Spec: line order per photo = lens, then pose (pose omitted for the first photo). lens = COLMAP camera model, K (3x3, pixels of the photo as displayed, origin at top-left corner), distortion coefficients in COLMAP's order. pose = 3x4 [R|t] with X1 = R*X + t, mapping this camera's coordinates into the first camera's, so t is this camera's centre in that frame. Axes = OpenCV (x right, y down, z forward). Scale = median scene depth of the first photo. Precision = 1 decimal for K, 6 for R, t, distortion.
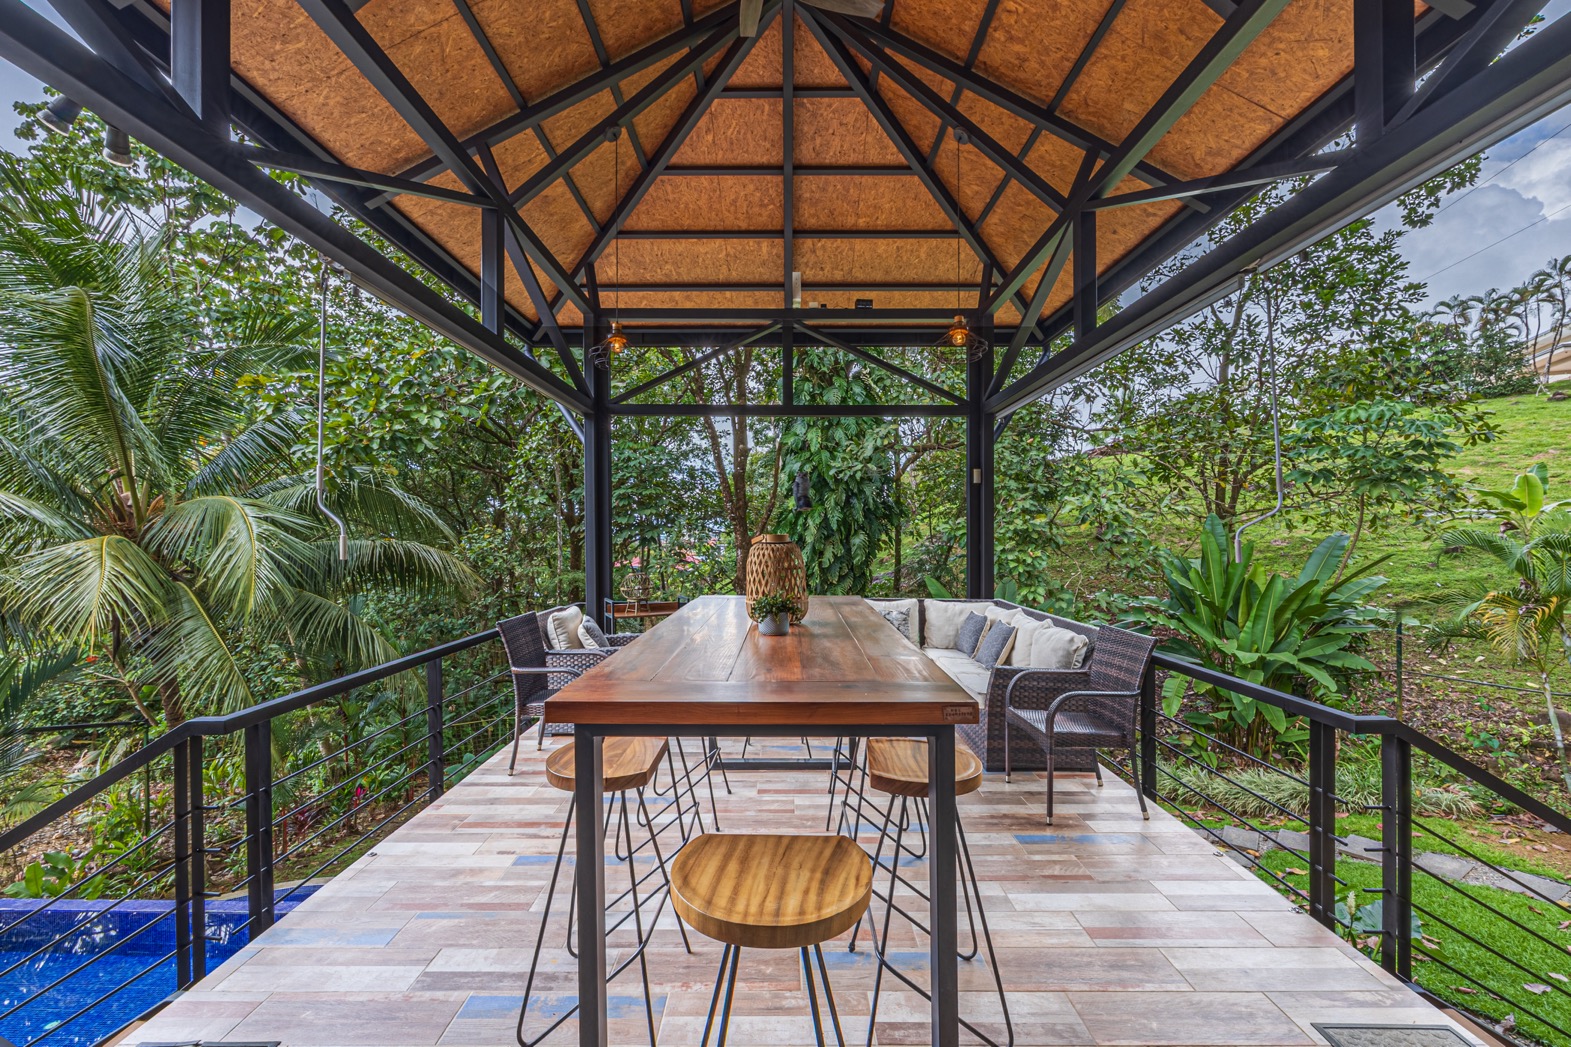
lens RADIAL K [[623.6, 0, 783.0], [0, 623.6, 544.2], [0, 0, 1]] dist [-0.002216, -0.000314]
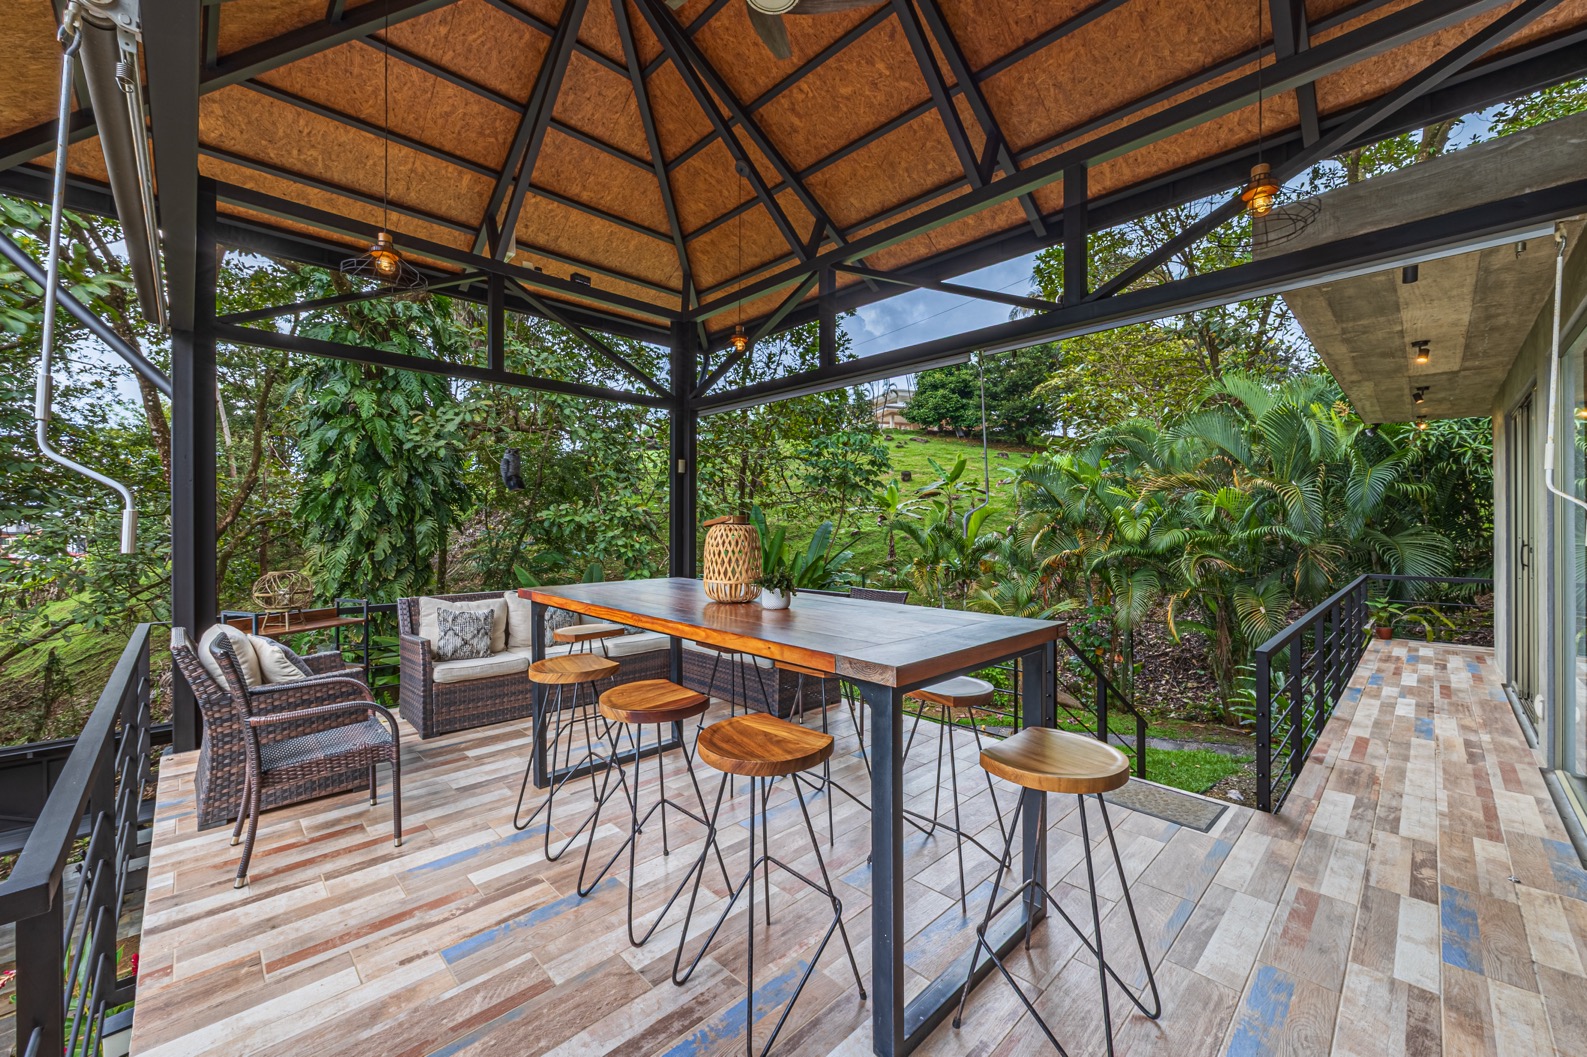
lens RADIAL K [[622.7, 0, 793.5], [0, 622.7, 528.5], [0, 0, 1]] dist [-0.000530, -0.000053]
pose [[0.714450, -0.003317, 0.699679, -0.155843], [0.007377, 0.999969, -0.002792, 0.001725], [-0.699648, 0.007156, 0.714452, 0.044247]]
